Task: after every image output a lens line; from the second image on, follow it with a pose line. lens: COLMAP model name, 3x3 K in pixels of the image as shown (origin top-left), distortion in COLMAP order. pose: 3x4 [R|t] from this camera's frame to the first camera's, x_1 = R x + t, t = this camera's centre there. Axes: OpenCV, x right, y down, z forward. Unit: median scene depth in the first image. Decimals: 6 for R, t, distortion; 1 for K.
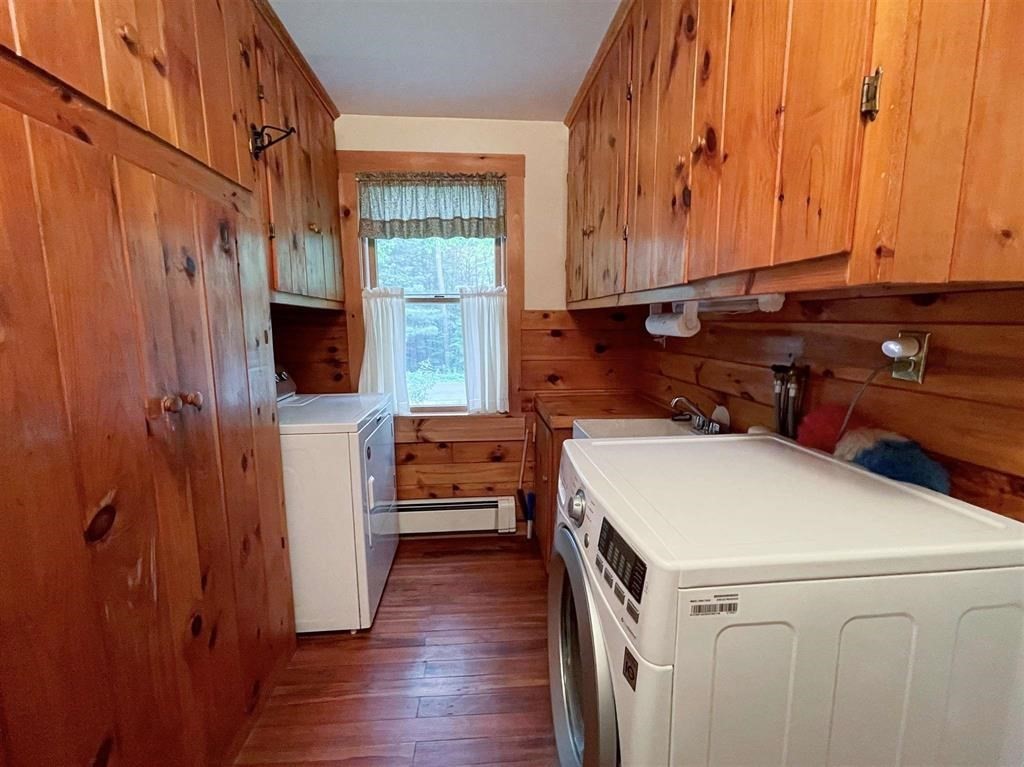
lens RADIAL K [[421.5, 0, 507.9], [0, 421.5, 380.1], [0, 0, 1]] dist [-0.001901, -0.000059]
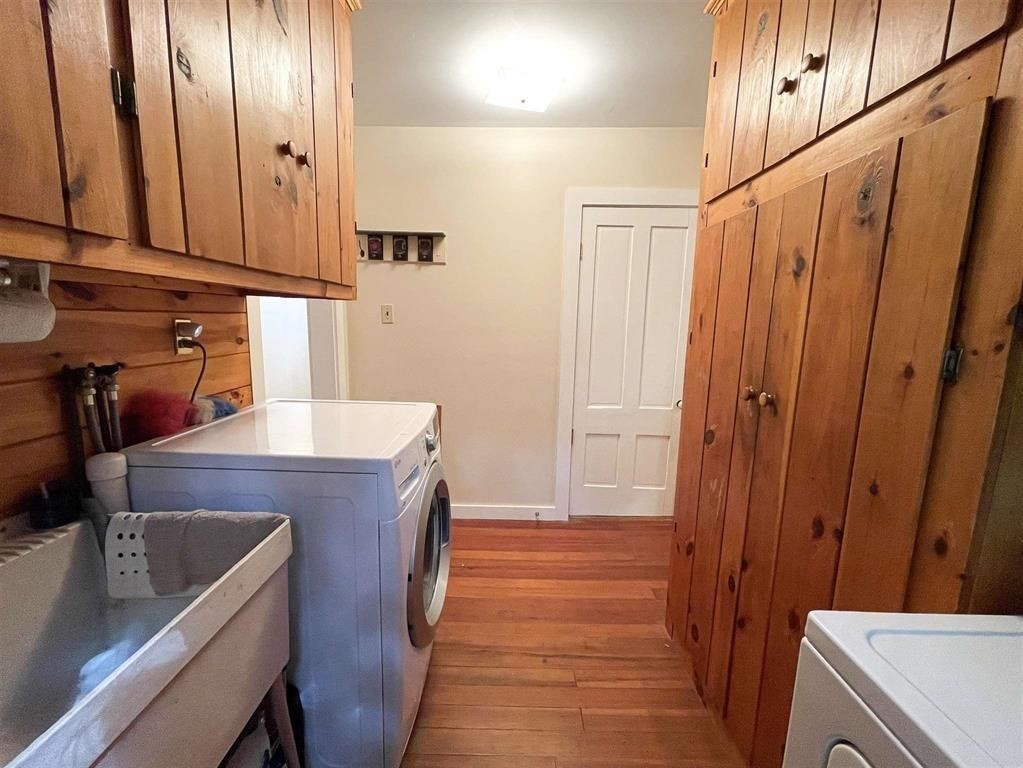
lens RADIAL K [[421.0, 0, 510.7], [0, 421.0, 381.8], [0, 0, 1]] dist [-0.001901, -0.000059]
pose [[-0.996644, -0.032959, 0.074934, -0.197954], [-0.010377, 0.958850, 0.283724, -0.286586], [-0.081201, 0.281994, -0.955974, 2.052732]]
